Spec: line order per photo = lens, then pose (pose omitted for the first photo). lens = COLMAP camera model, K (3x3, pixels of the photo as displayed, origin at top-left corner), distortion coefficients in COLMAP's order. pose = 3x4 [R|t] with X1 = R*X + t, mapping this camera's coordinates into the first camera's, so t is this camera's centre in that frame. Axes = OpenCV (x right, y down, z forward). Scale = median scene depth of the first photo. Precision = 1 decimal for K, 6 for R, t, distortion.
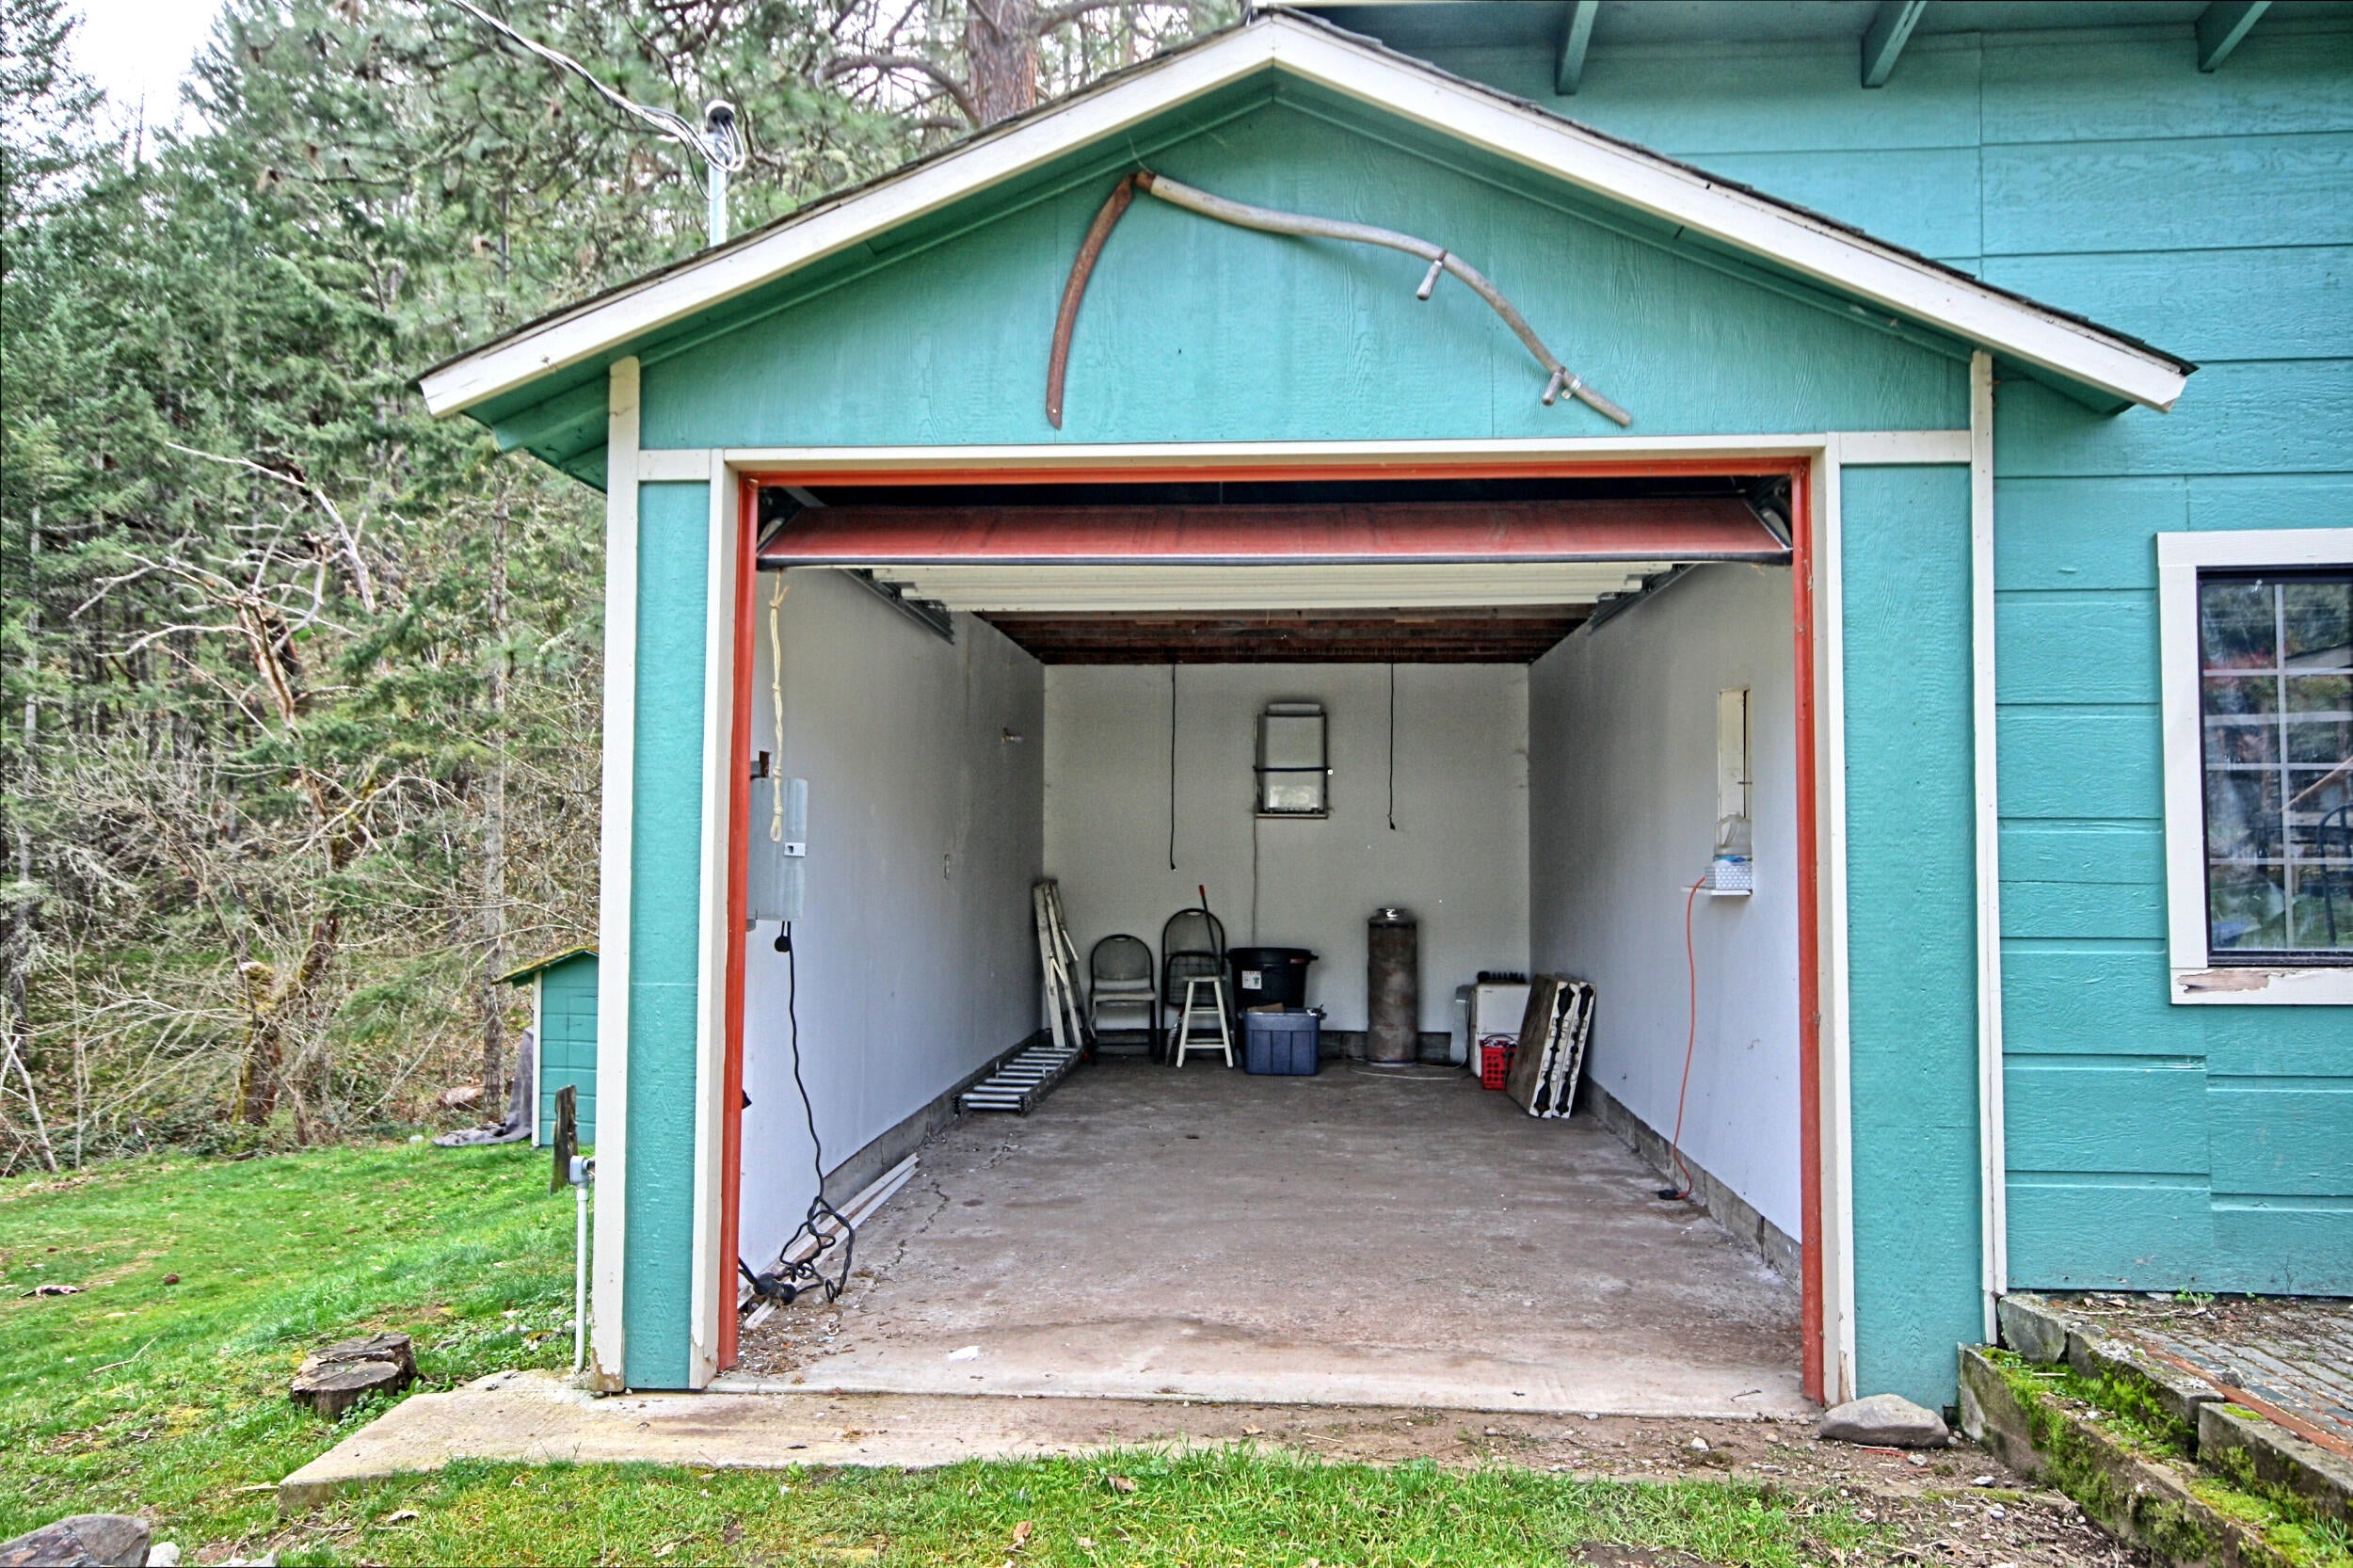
lens RADIAL K [[1590.9, 0, 1176.5], [0, 1590.9, 784.0], [0, 0, 1]] dist [0.005453, 0.006753]
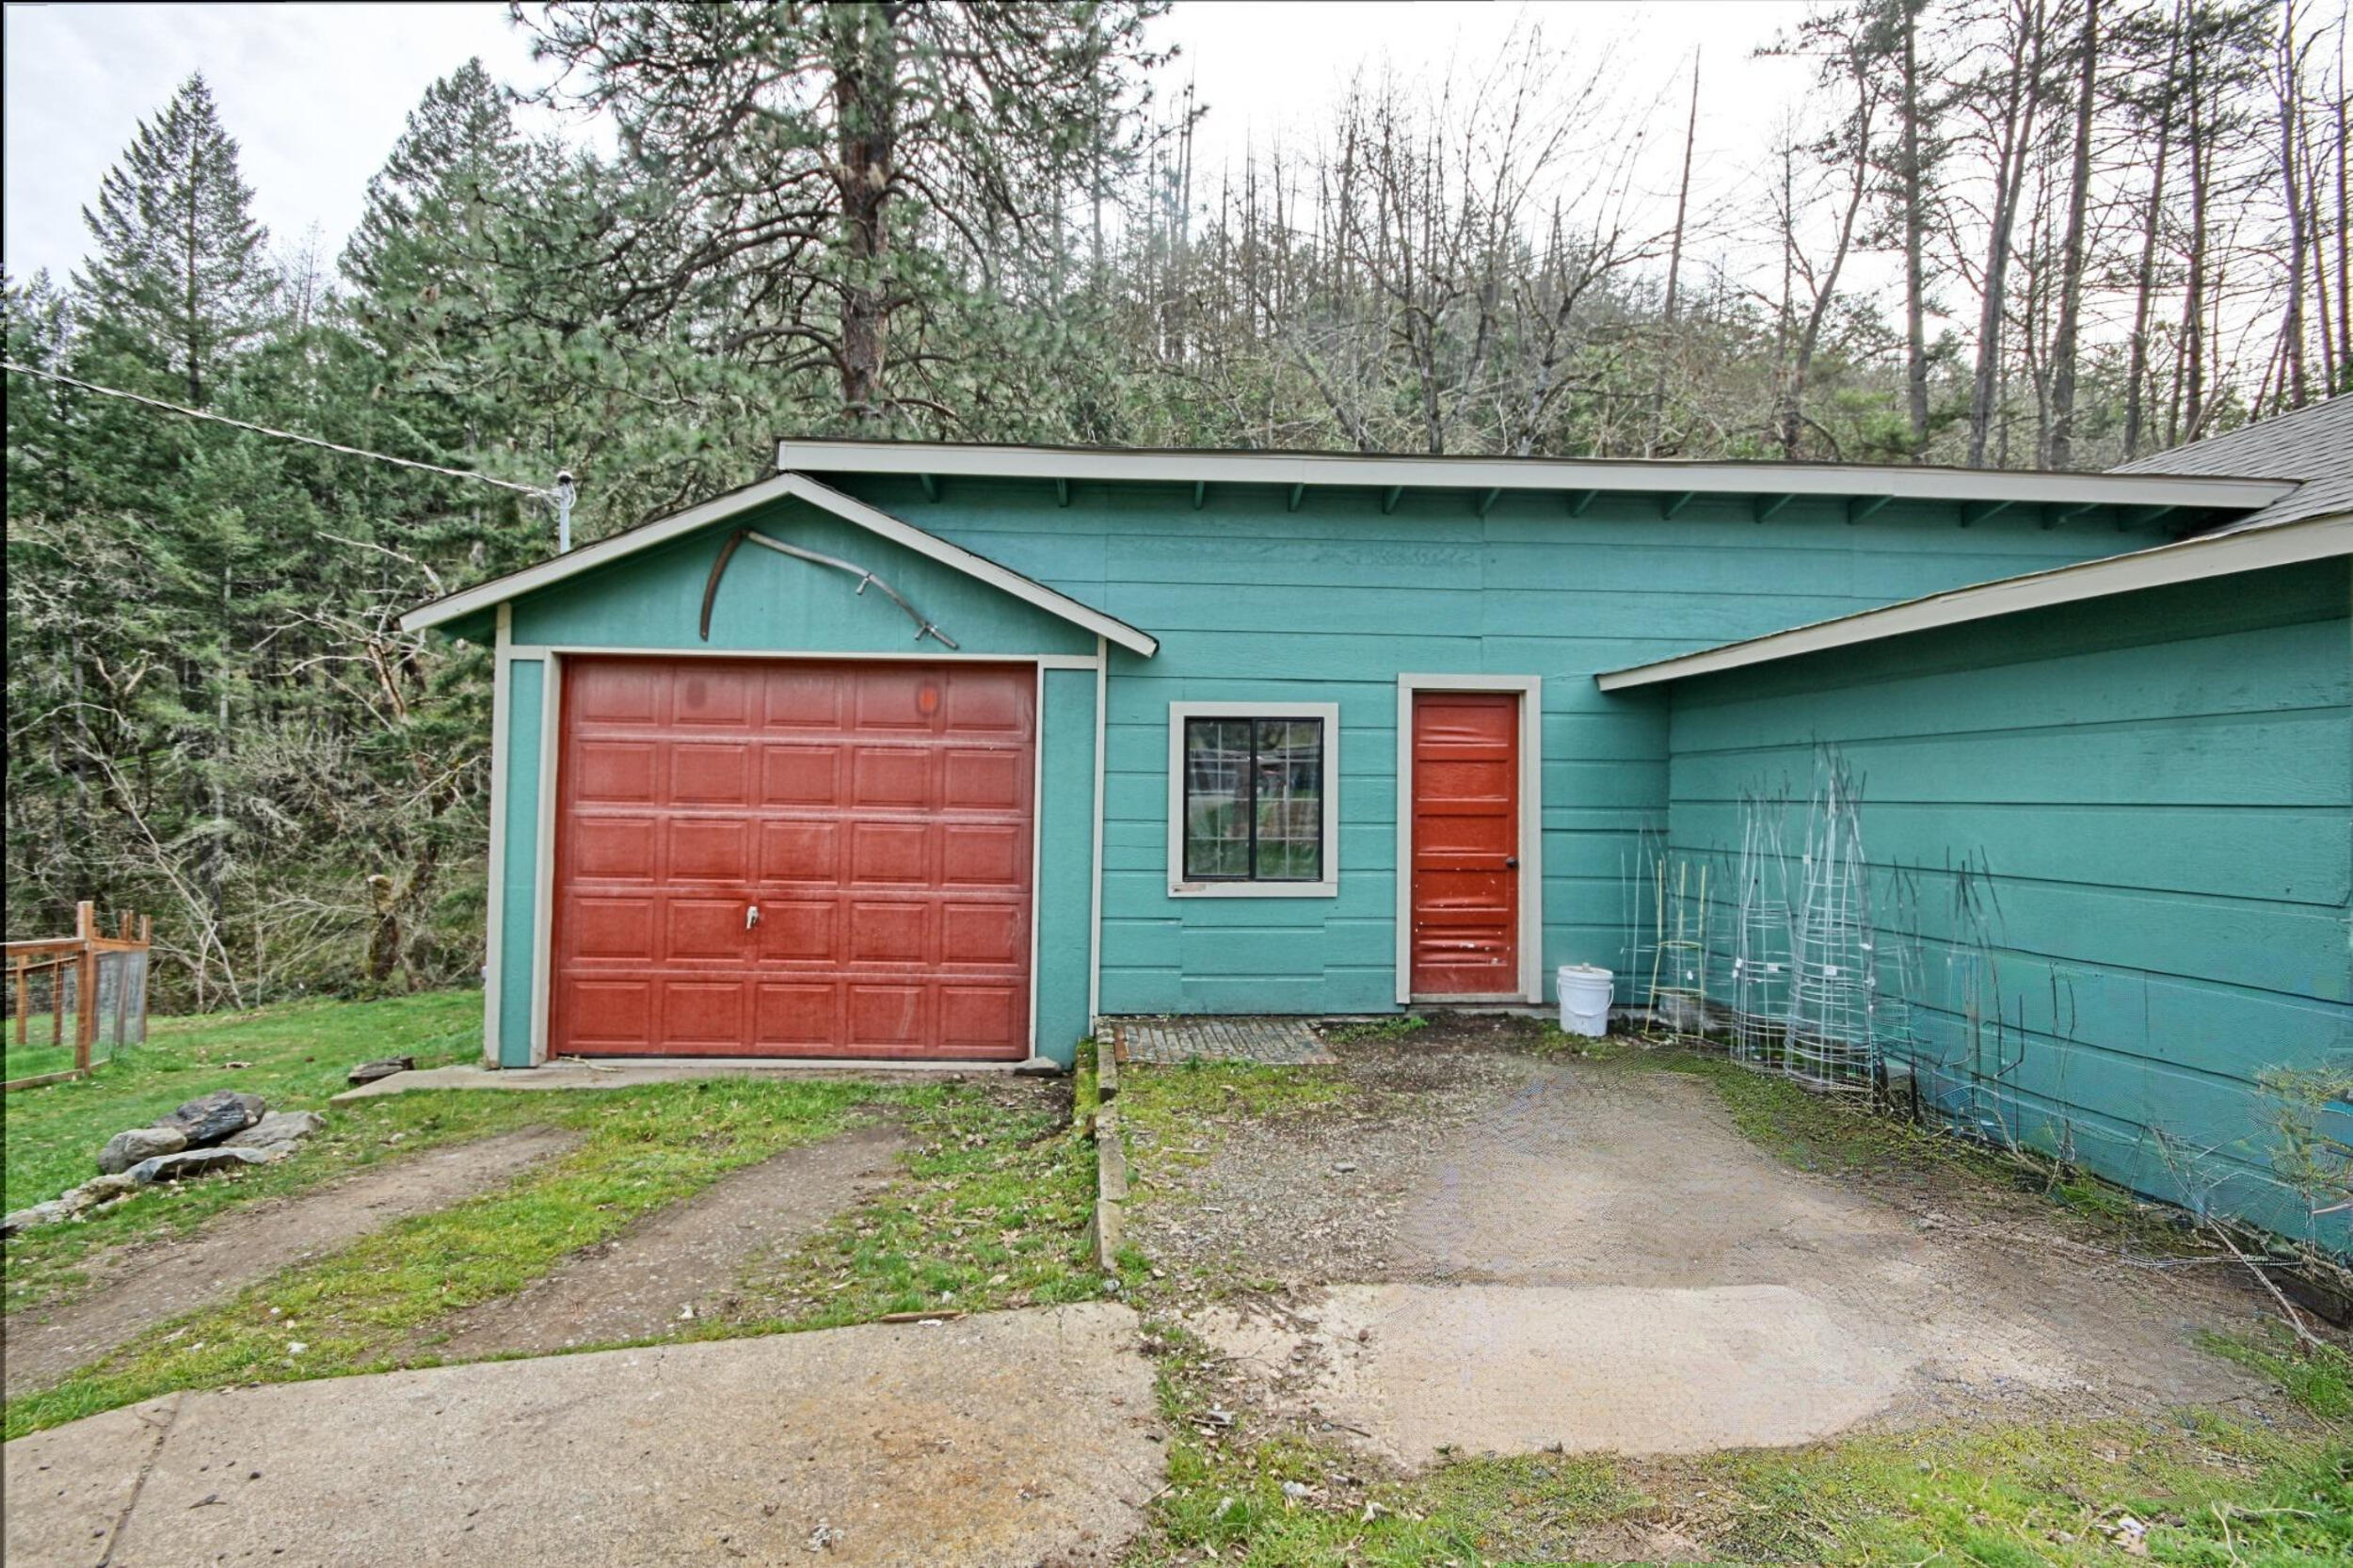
lens RADIAL K [[1077.7, 0, 1176.5], [0, 1077.7, 784.0], [0, 0, 1]] dist [0.000840, -0.007148]
pose [[0.994615, 0.014356, 0.102641, 0.073296], [-0.016713, 0.999615, 0.022133, -0.011172], [-0.102284, -0.023730, 0.994472, -0.099670]]
